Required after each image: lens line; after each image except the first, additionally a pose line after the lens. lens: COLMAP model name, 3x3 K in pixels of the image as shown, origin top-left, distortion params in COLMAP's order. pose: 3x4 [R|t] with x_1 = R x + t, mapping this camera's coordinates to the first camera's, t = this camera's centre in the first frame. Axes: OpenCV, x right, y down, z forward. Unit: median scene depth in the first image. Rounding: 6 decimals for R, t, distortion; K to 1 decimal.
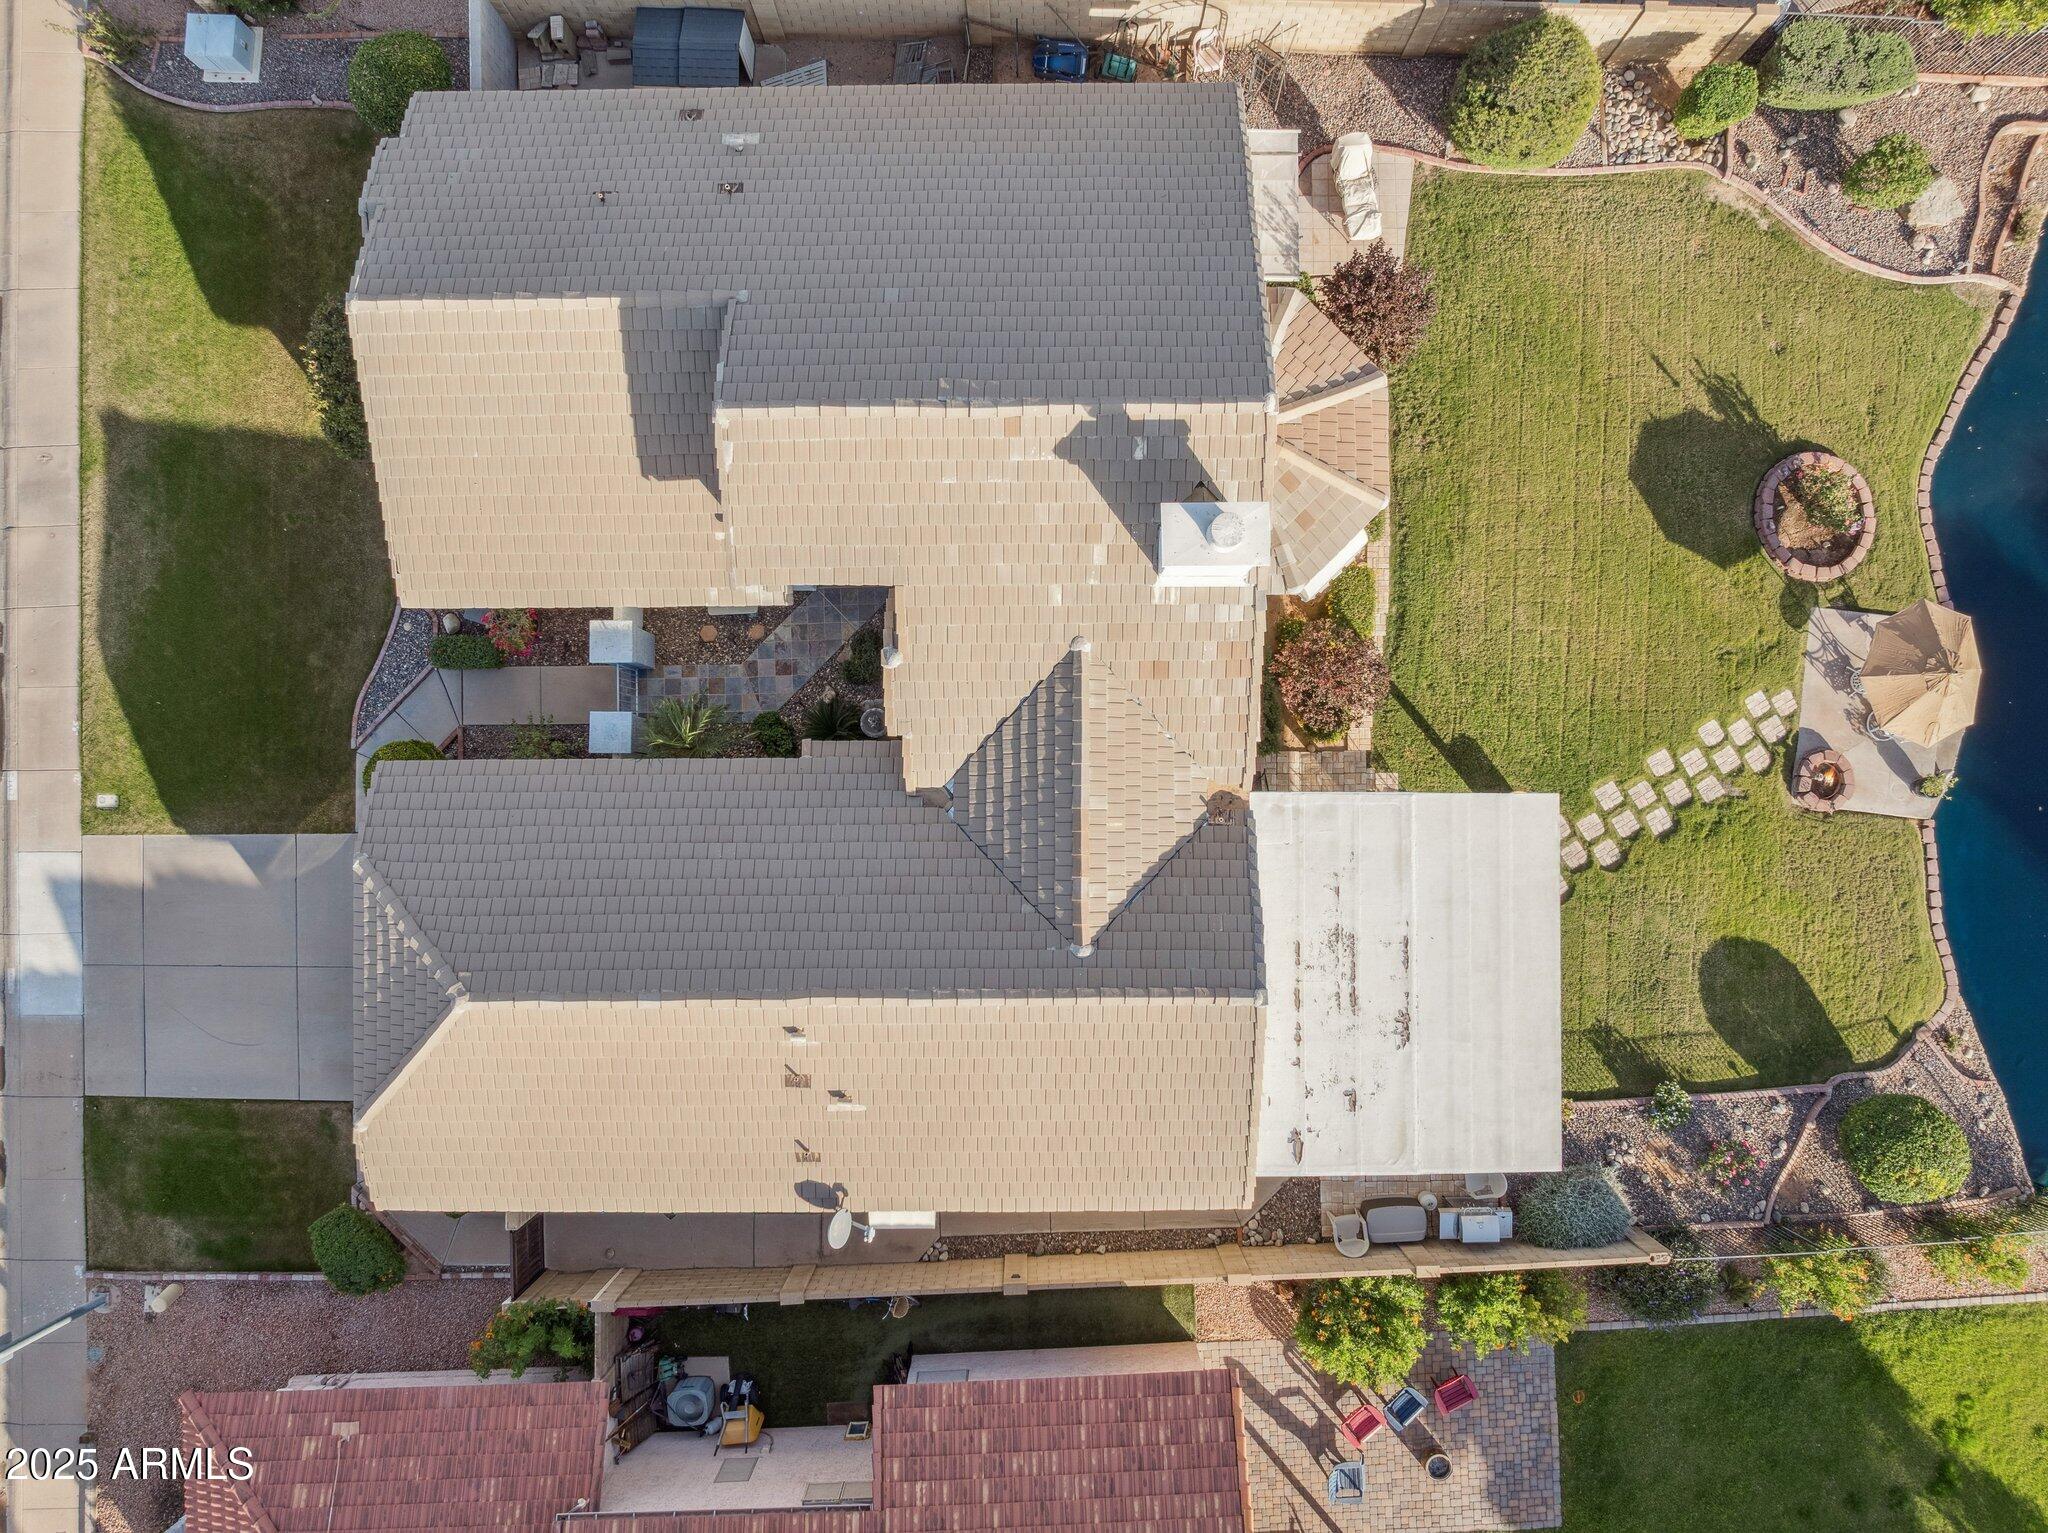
lens RADIAL K [[1438.3, 0, 1032.9], [0, 1438.3, 768.2], [0, 0, 1]] dist [-0.056766, 0.030448]
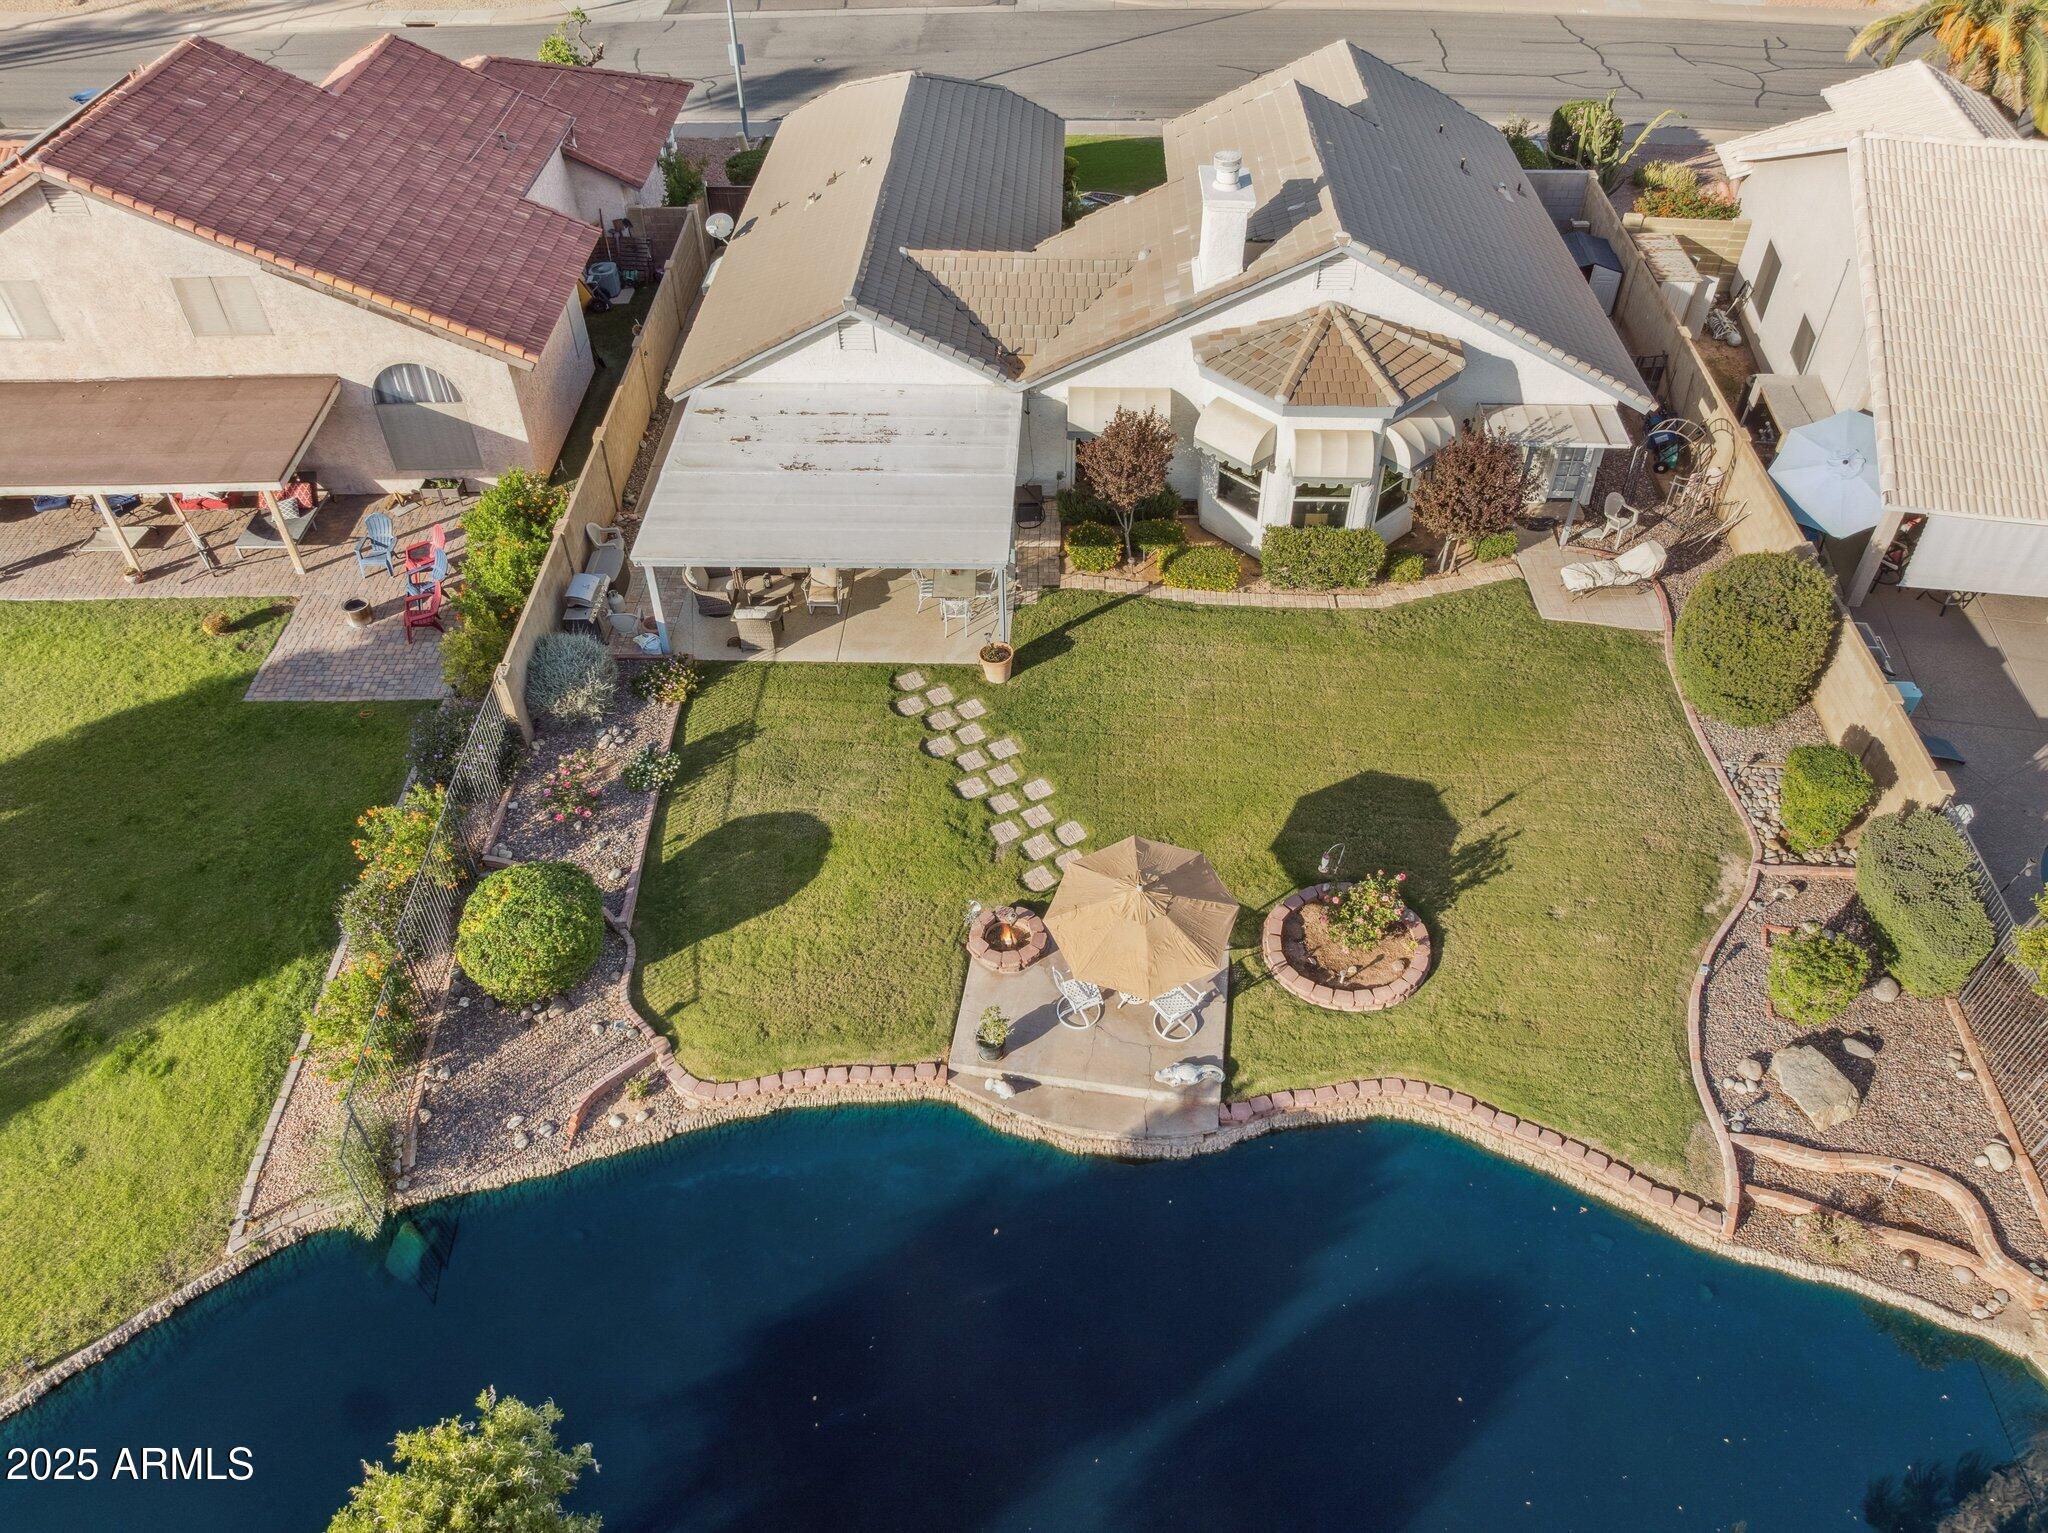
lens RADIAL K [[1428.9, 0, 1035.5], [0, 1428.9, 764.2], [0, 0, 1]] dist [-0.033002, -0.009770]
pose [[-0.037369, 0.700135, -0.713032, 1.054452], [-0.998823, -0.004088, 0.048333, -0.044198], [0.030925, 0.713998, 0.699464, 0.376085]]
